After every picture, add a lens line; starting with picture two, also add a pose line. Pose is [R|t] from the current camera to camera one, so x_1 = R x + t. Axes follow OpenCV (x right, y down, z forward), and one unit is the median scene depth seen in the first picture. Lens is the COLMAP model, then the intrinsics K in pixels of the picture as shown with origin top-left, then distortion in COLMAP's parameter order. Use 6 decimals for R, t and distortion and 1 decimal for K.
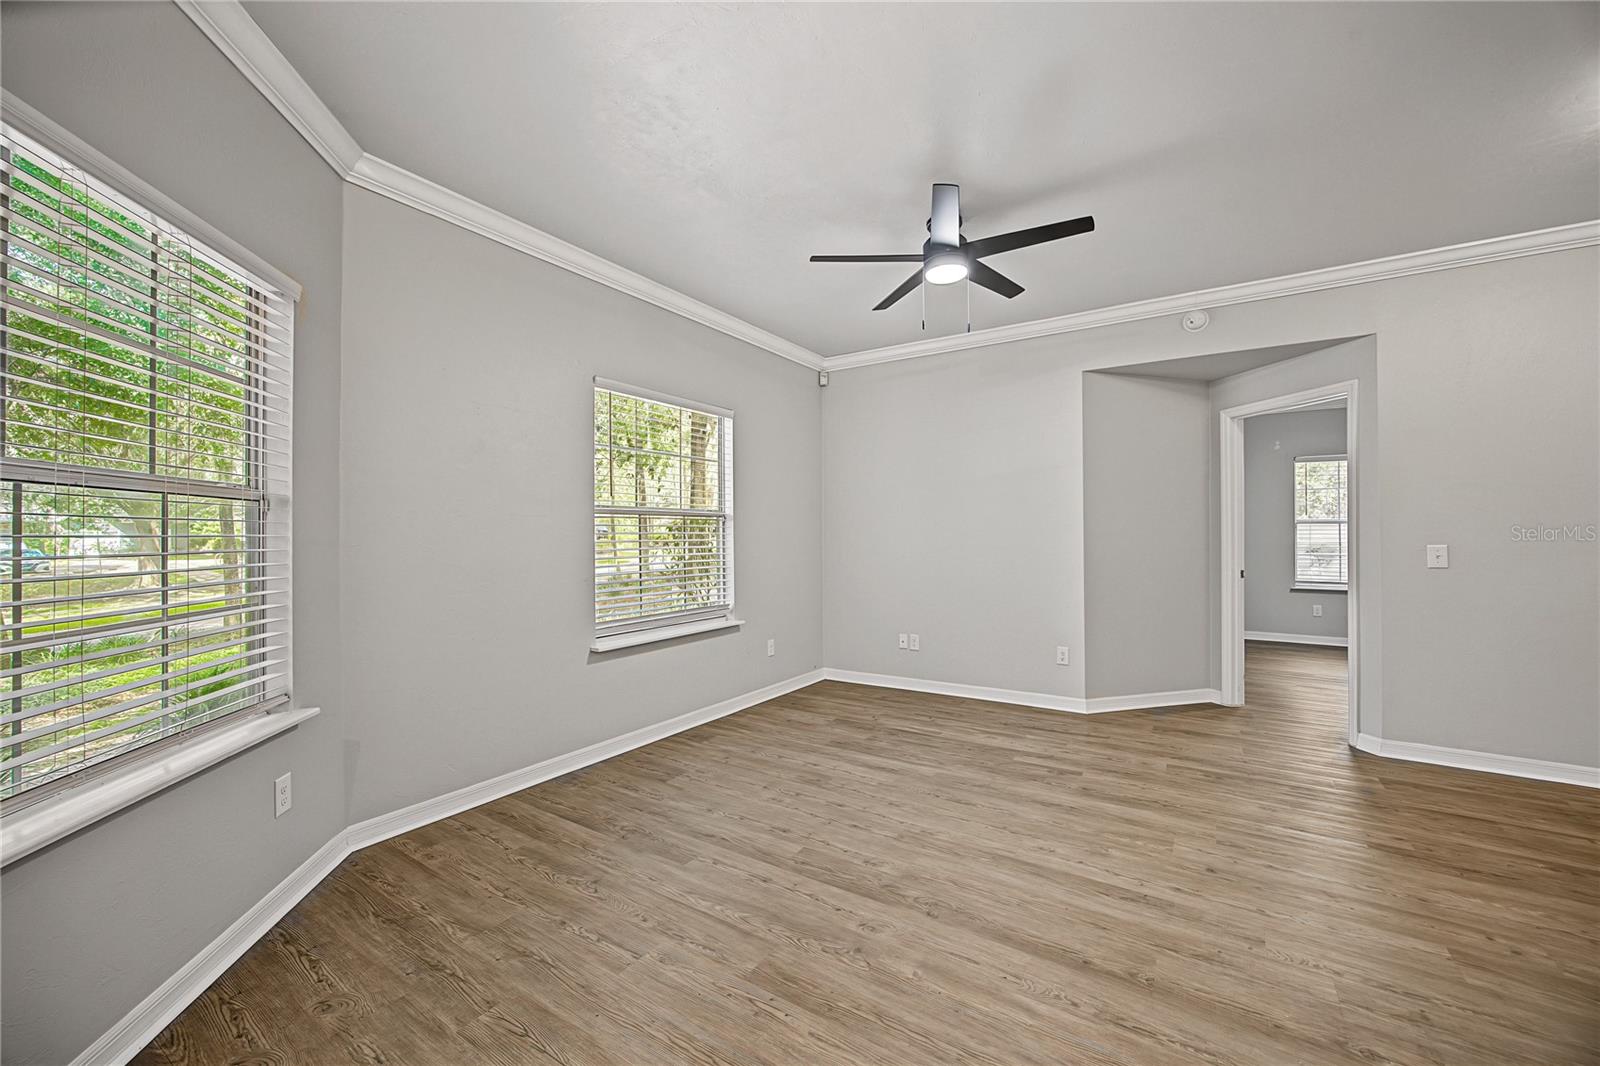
lens RADIAL K [[625.1, 0, 808.1], [0, 625.1, 532.3], [0, 0, 1]] dist [-0.016685, 0.006408]
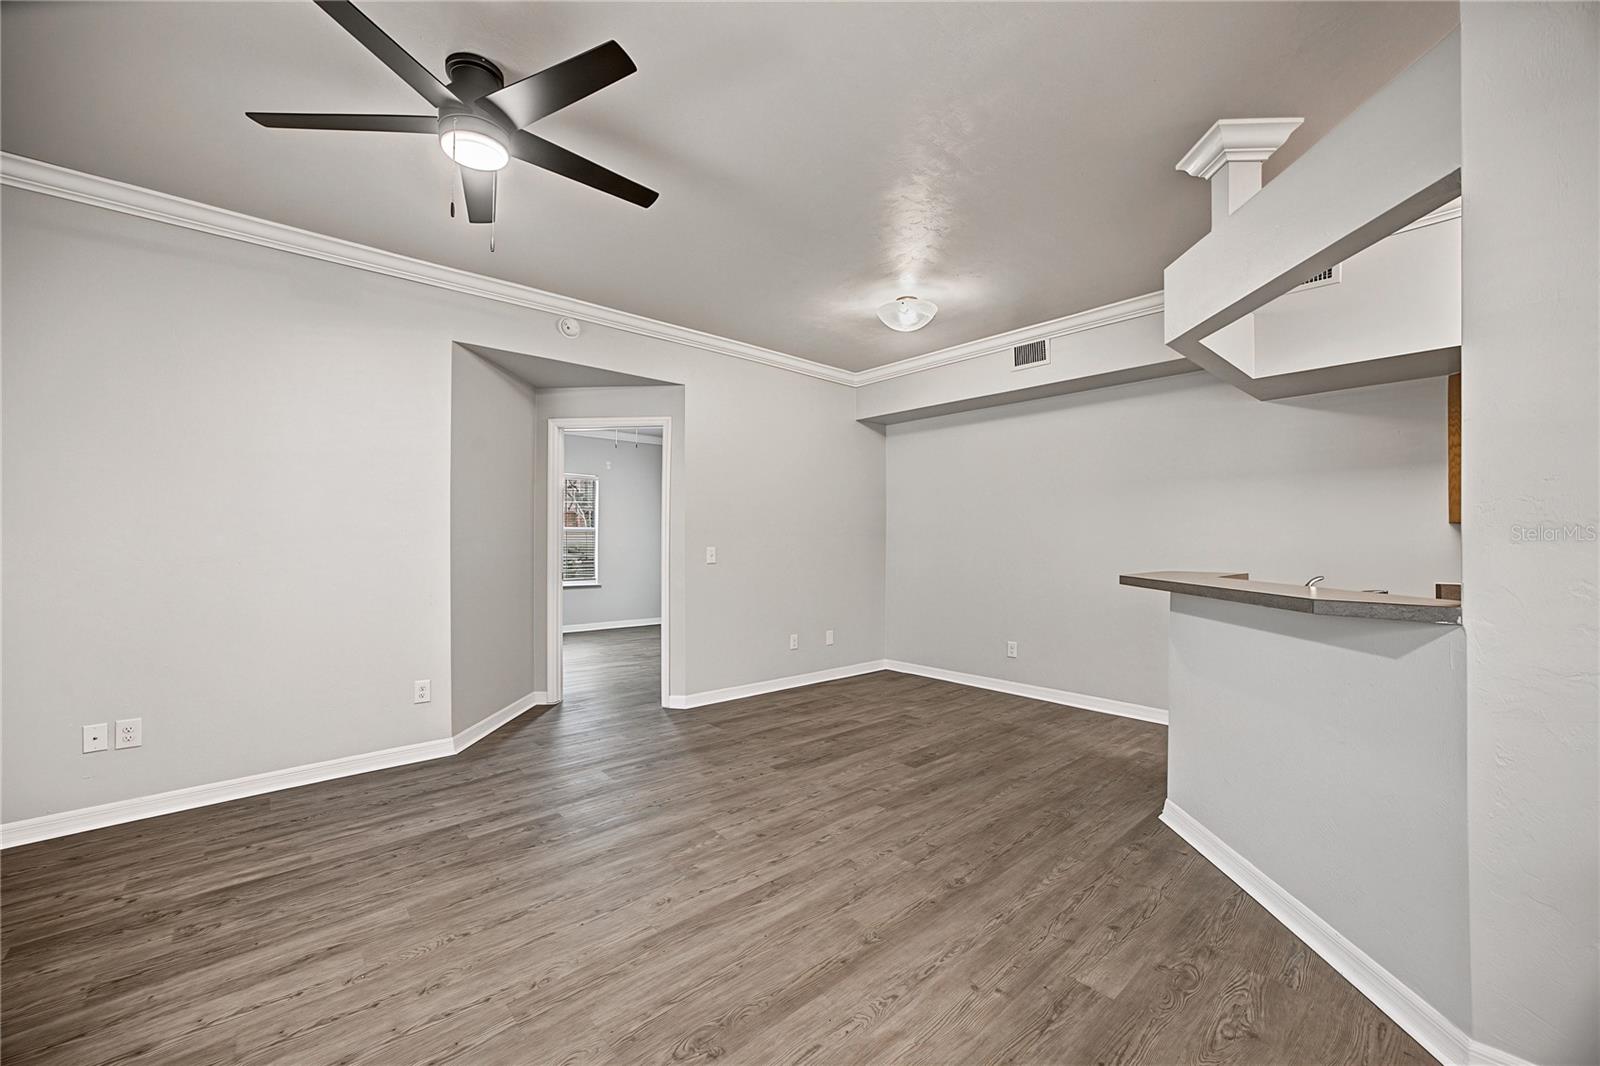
lens RADIAL K [[625.1, 0, 805.7], [0, 625.1, 529.0], [0, 0, 1]] dist [-0.016685, 0.006408]
pose [[0.256662, 0.022849, 0.966231, -0.328983], [-0.008063, 0.999736, -0.021500, 0.010052], [-0.966468, -0.002272, 0.256779, 0.477715]]
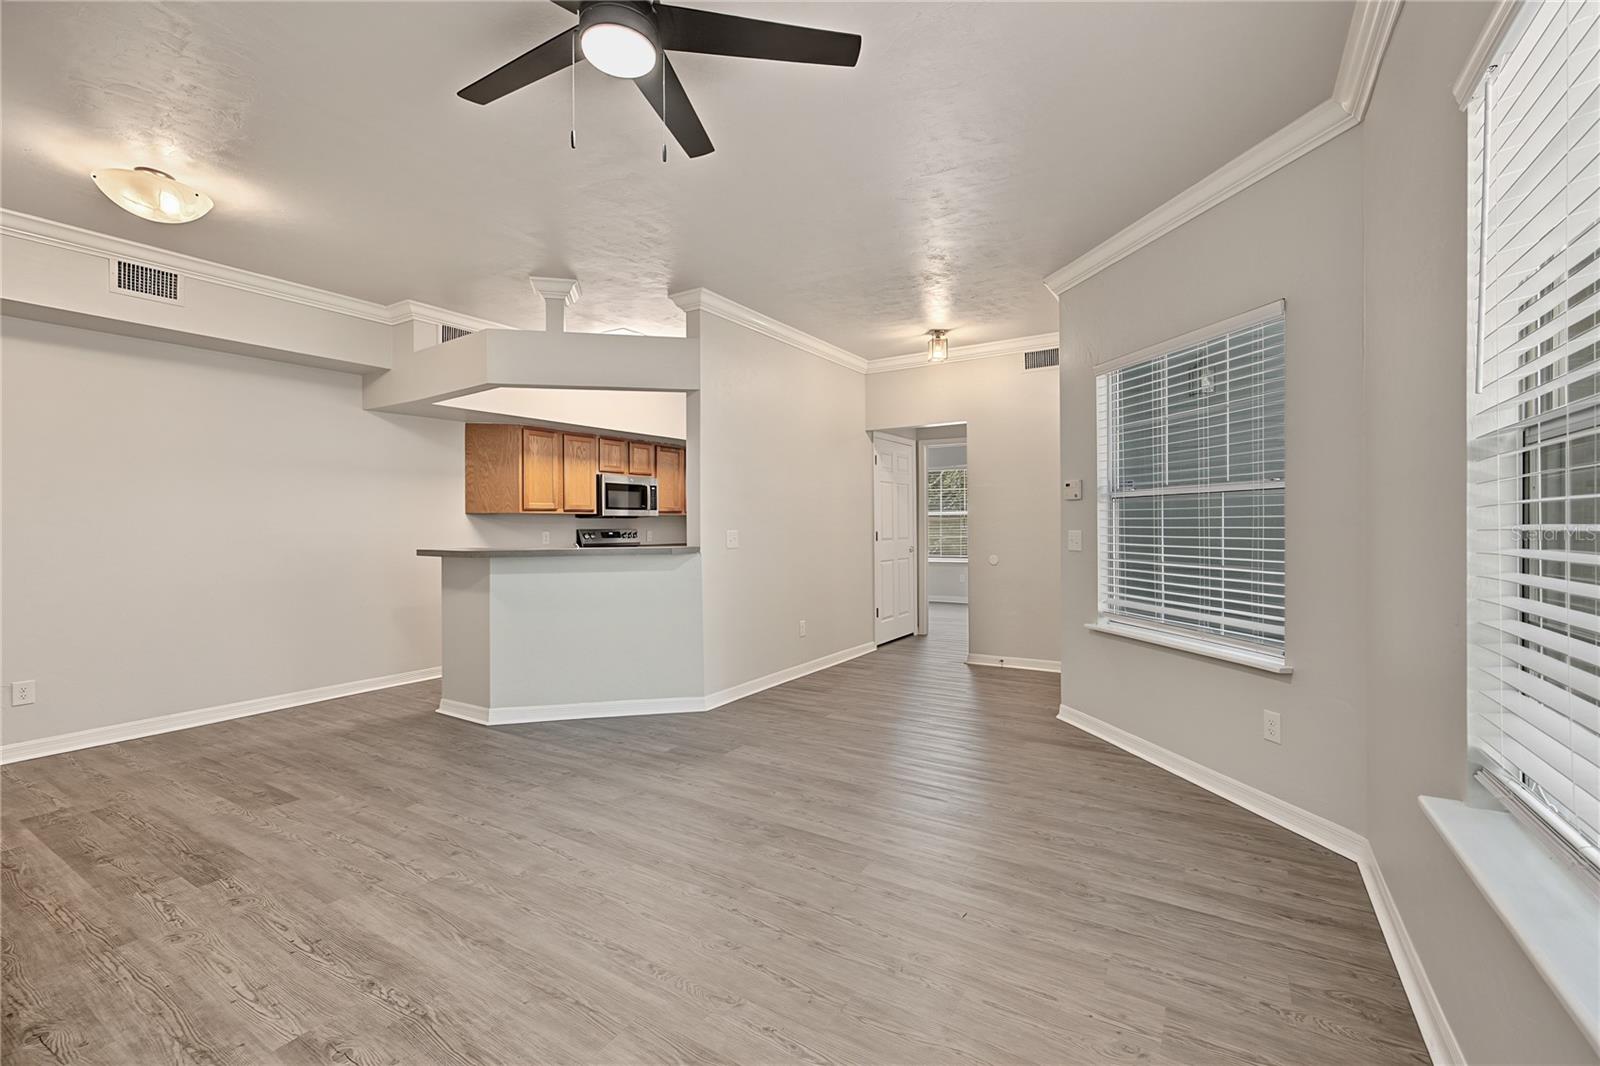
lens RADIAL K [[677.4, 0, 799.6], [0, 677.4, 530.6], [0, 0, 1]] dist [-0.004208, 0.005608]
pose [[-0.999878, 0.009887, -0.012100, 0.070845], [0.009839, 0.999943, 0.004064, 0.013657], [0.012140, 0.003945, -0.999919, 1.595477]]
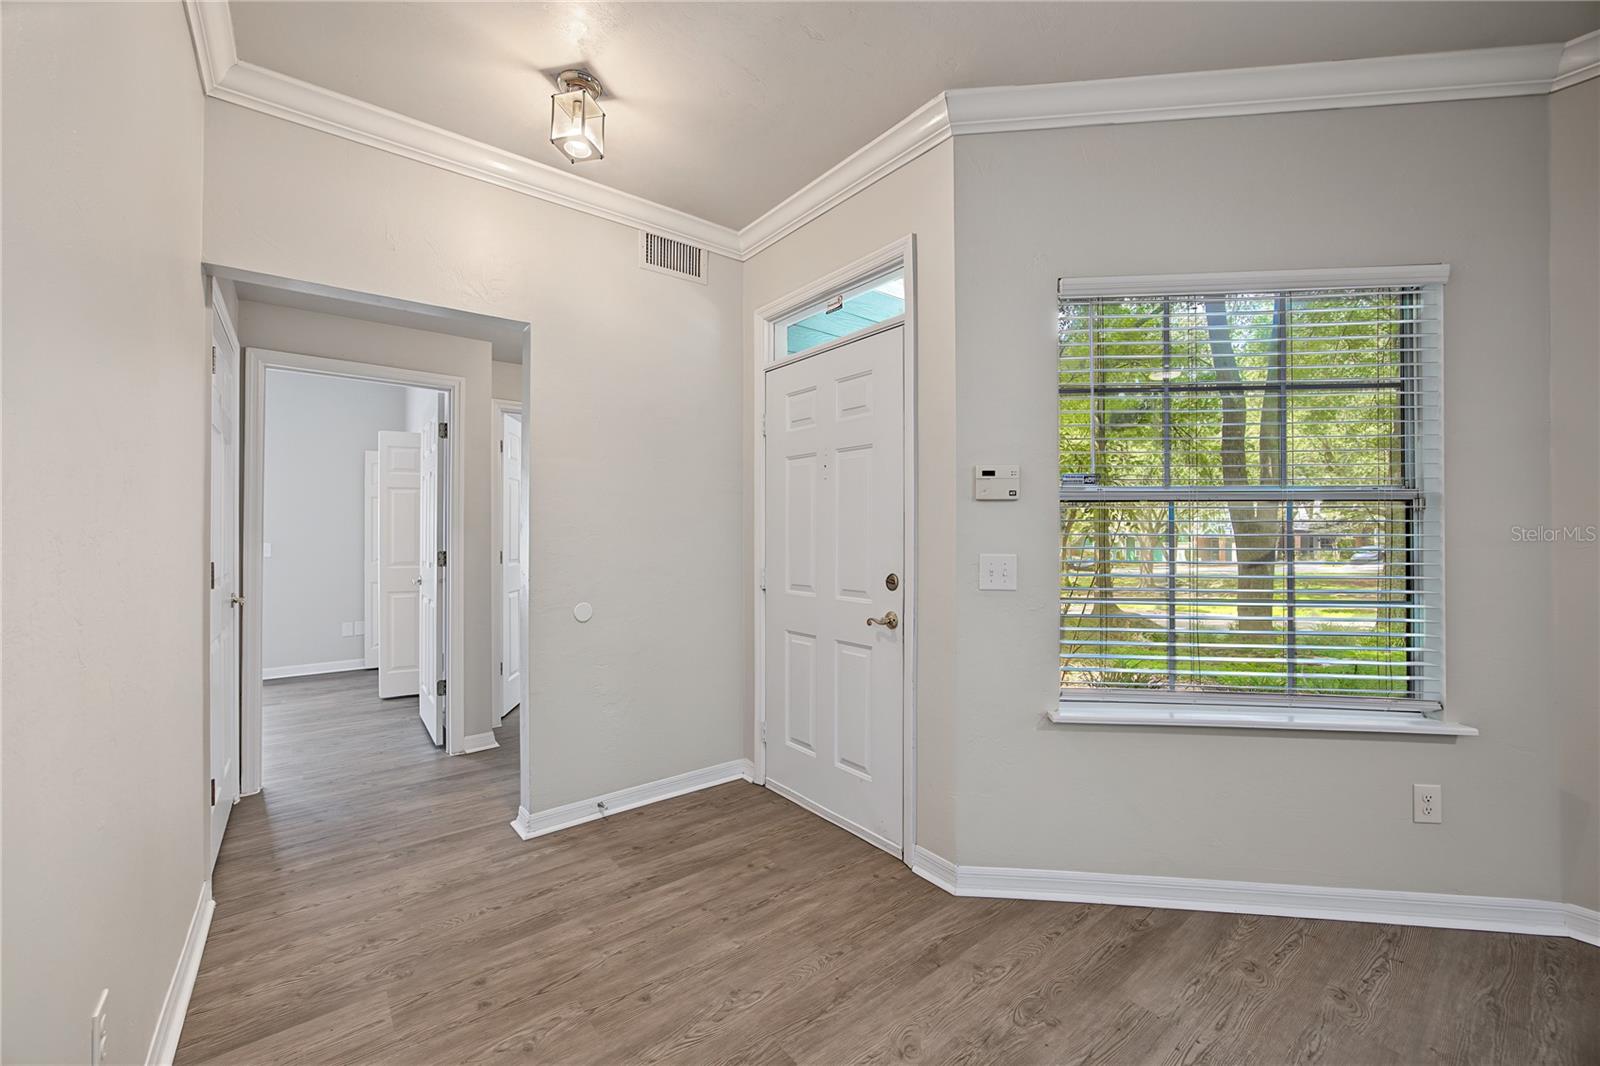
lens RADIAL K [[625.1, 0, 810.4], [0, 625.1, 538.1], [0, 0, 1]] dist [-0.016685, 0.006408]
pose [[-0.312828, -0.001557, -0.949809, 0.249359], [0.001694, 0.999996, -0.002197, 0.007560], [0.949808, -0.002296, -0.312824, 0.265445]]
